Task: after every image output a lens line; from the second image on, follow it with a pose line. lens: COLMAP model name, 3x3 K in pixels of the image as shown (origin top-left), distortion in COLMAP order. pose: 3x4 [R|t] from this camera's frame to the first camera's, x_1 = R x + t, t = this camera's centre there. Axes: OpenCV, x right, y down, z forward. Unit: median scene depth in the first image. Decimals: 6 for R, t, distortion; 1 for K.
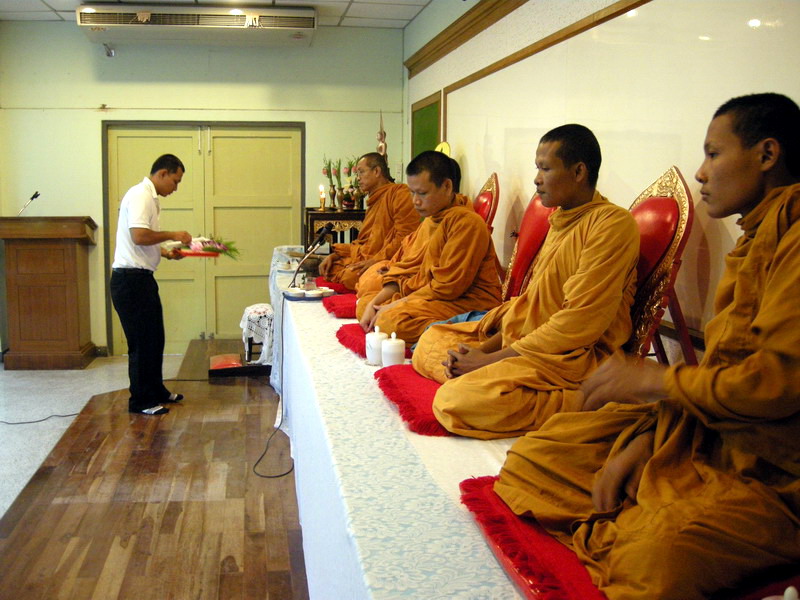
lens RADIAL K [[850.6, 0, 396.8], [0, 850.6, 299.2], [0, 0, 1]] dist [-0.131288, 0.000000]
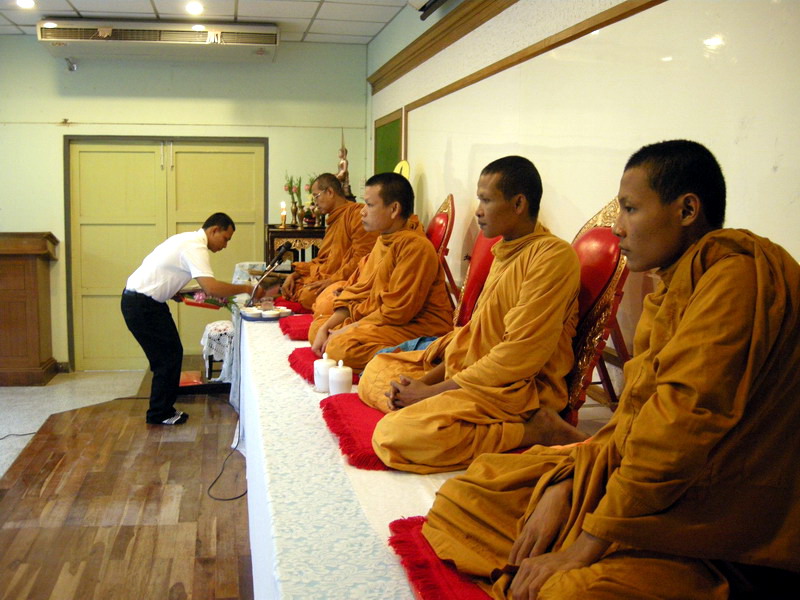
lens RADIAL K [[850.6, 0, 395.2], [0, 850.6, 300.3], [0, 0, 1]] dist [-0.131288, 0.000000]
pose [[0.999569, 0.000794, 0.029352, 0.021883], [-0.000546, 0.999964, -0.008464, -0.016187], [-0.029357, 0.008444, 0.999533, -0.000075]]
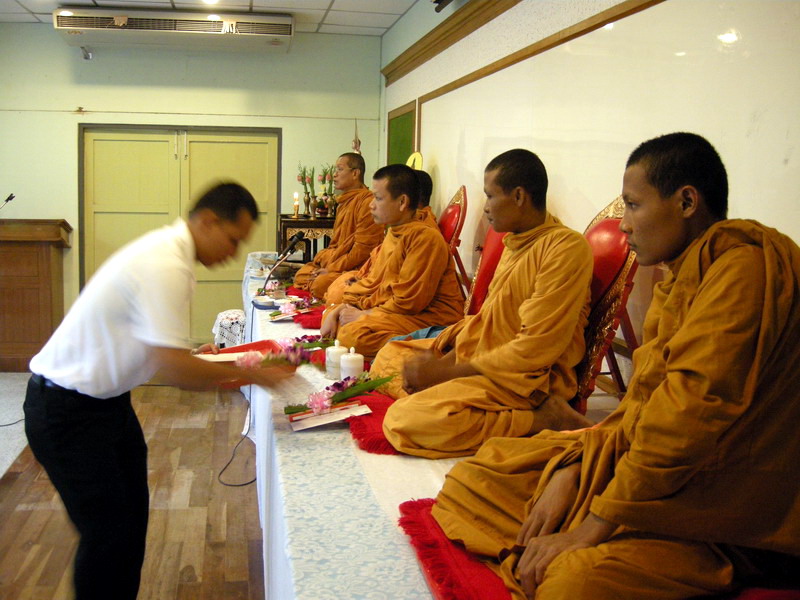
lens RADIAL K [[850.6, 0, 396.2], [0, 850.6, 301.8], [0, 0, 1]] dist [-0.131288, 0.000000]
pose [[0.999727, 0.014131, 0.018605, 0.020376], [-0.014153, 0.999899, 0.001043, -0.011888], [-0.018589, -0.001306, 0.999826, -0.006735]]
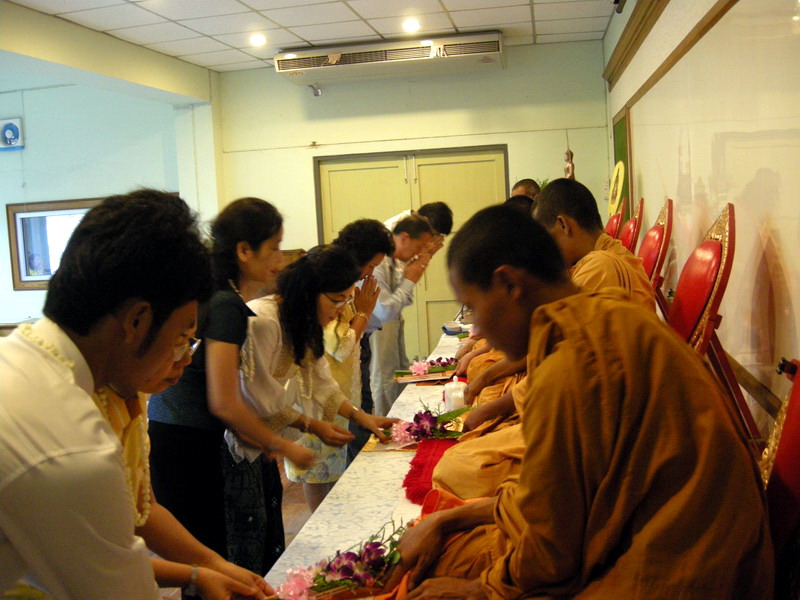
lens RADIAL K [[850.6, 0, 398.1], [0, 850.6, 295.8], [0, 0, 1]] dist [-0.131288, 0.000000]
pose [[0.940903, -0.025218, -0.337736, 0.184461], [0.021352, 0.999657, -0.015158, -0.034366], [0.338002, 0.007051, 0.941119, 0.041207]]
